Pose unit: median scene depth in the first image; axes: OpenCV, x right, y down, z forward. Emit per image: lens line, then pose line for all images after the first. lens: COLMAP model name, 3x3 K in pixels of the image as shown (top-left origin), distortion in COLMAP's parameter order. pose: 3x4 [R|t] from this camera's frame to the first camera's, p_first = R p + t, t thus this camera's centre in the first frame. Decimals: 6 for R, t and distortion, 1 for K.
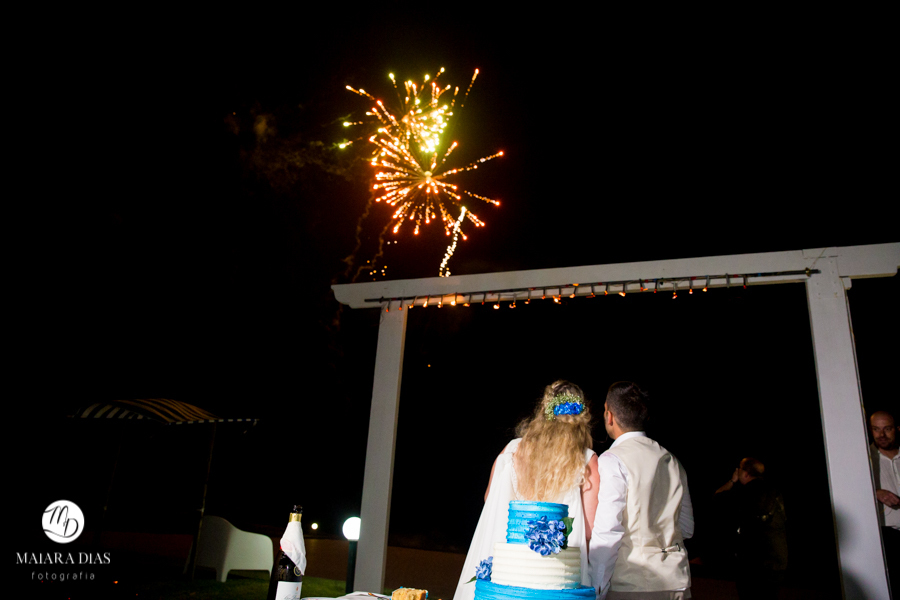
lens RADIAL K [[617.7, 0, 450.0], [0, 617.7, 300.0], [0, 0, 1]] dist [-0.027842, 0.000777]
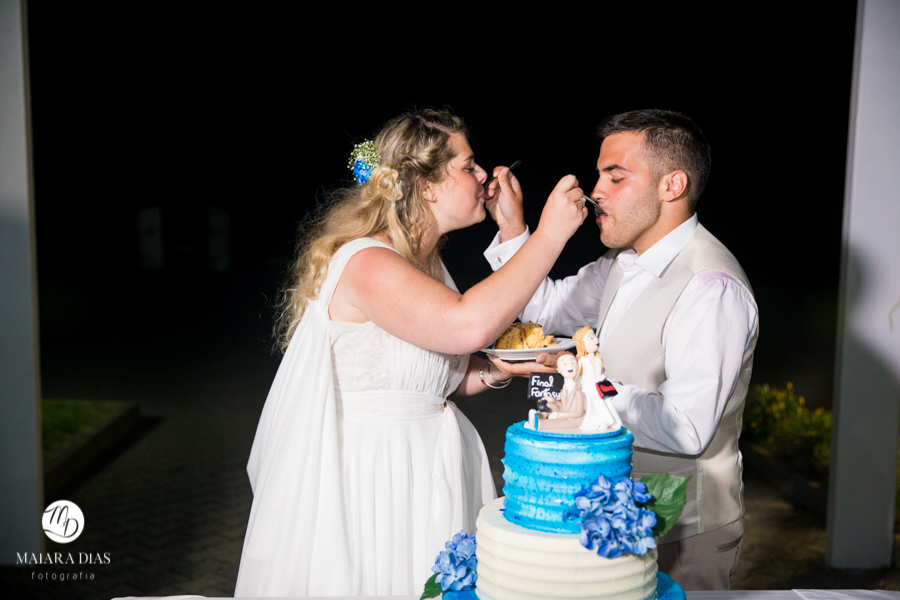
lens RADIAL K [[1112.6, 0, 448.1], [0, 1112.6, 286.0], [0, 0, 1]] dist [0.024117, 0.050952]
pose [[0.942288, -0.075670, 0.326139, -0.223269], [-0.063377, 0.916198, 0.395684, -0.107598], [-0.328749, -0.393518, 0.858527, 0.362025]]
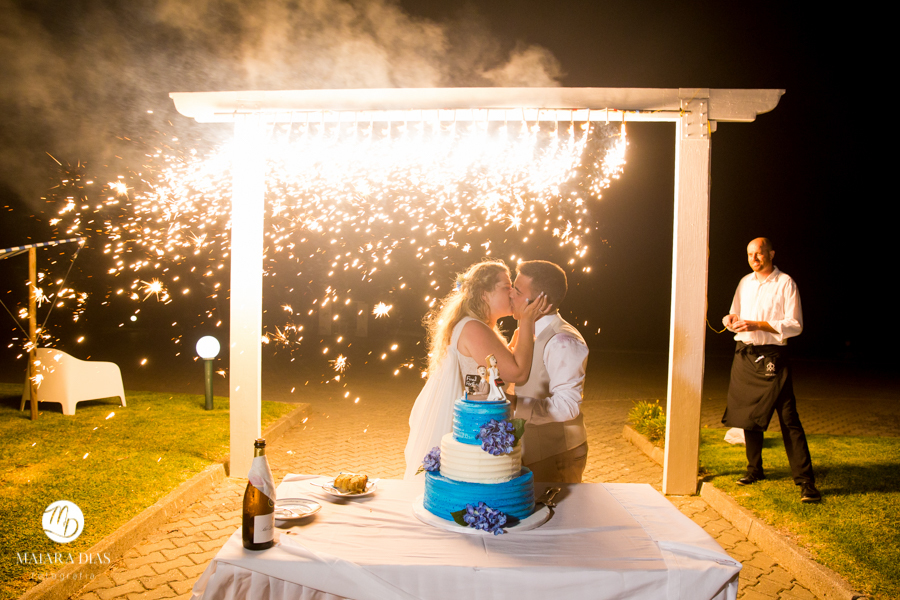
lens RADIAL K [[638.3, 0, 450.0], [0, 638.3, 300.0], [0, 0, 1]] dist [-0.035340, 0.003698]
pose [[0.963672, -0.040629, 0.263979, -0.202159], [-0.051155, 0.941988, 0.331725, -0.203337], [-0.262143, -0.333178, 0.905690, 0.086000]]
